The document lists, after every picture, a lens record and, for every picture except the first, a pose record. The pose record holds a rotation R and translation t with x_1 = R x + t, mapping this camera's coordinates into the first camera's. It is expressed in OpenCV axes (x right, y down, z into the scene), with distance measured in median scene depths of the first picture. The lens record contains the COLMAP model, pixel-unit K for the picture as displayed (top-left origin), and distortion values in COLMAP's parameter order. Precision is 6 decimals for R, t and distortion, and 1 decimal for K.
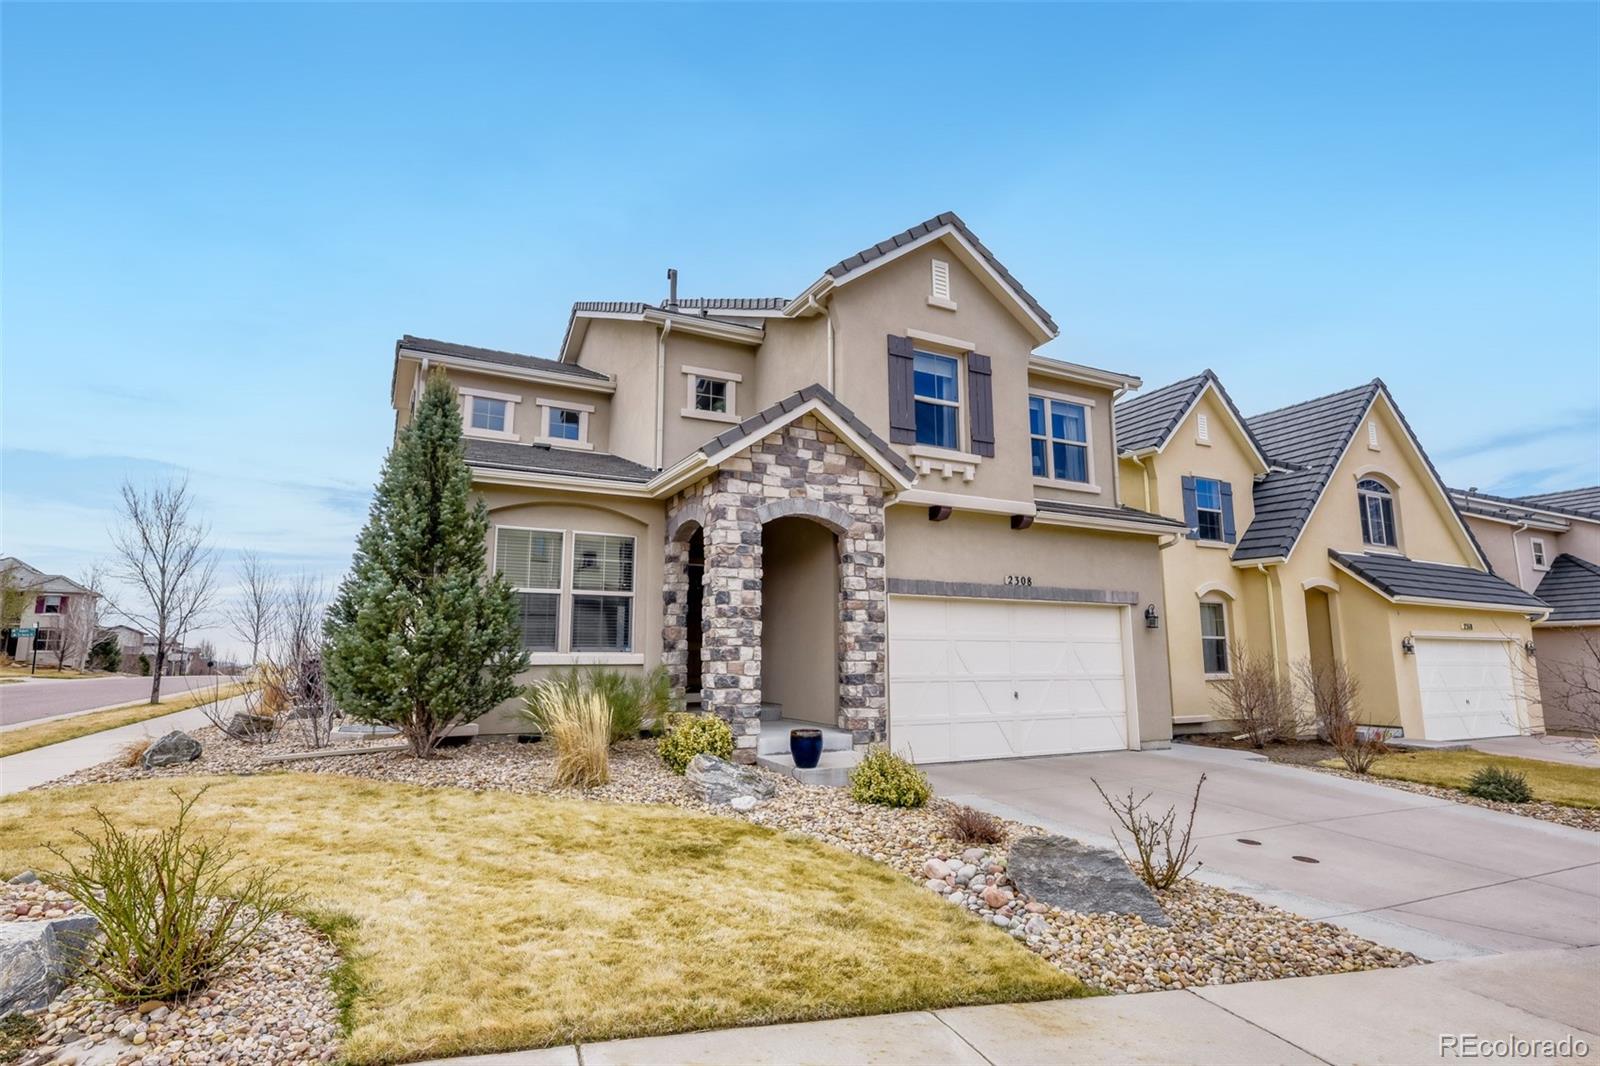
lens RADIAL K [[834.3, 0, 797.6], [0, 834.3, 529.7], [0, 0, 1]] dist [0.000314, 0.000021]
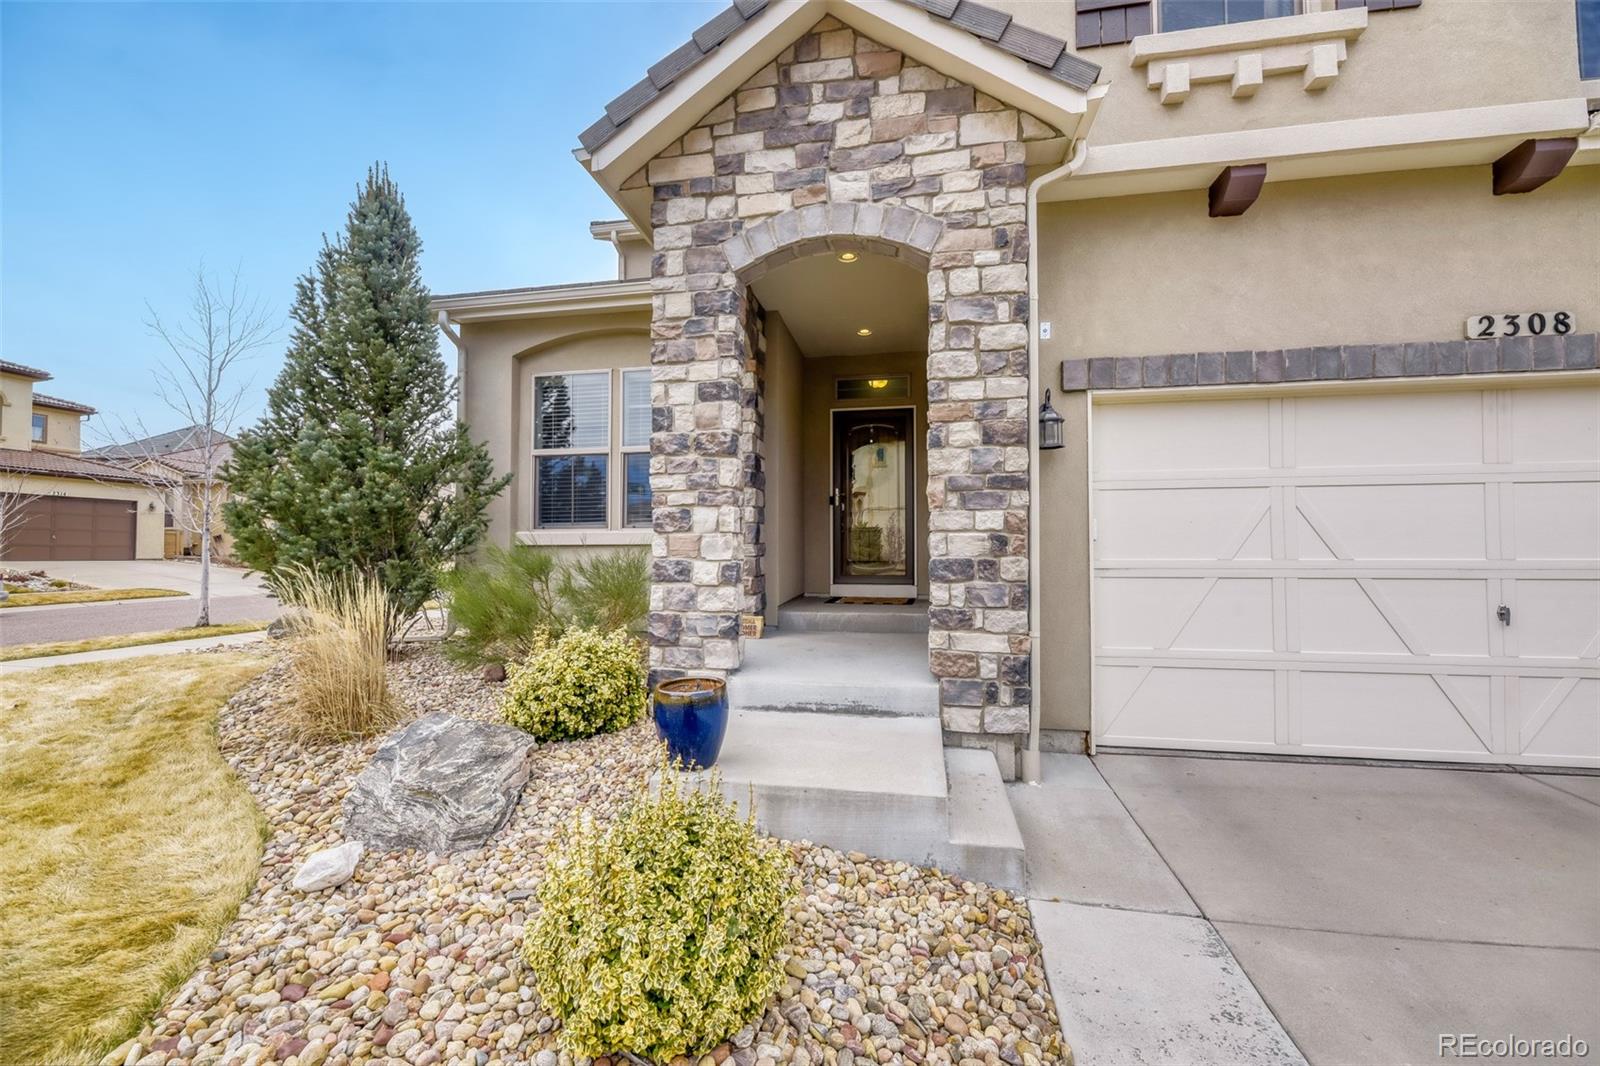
lens RADIAL K [[648.2, 0, 801.2], [0, 648.2, 539.4], [0, 0, 1]] dist [-0.003812, -0.001800]
pose [[0.779853, -0.012325, -0.625841, 0.230285], [0.098698, 0.989721, 0.103495, 0.115290], [0.618133, -0.142480, 0.773053, 0.664217]]
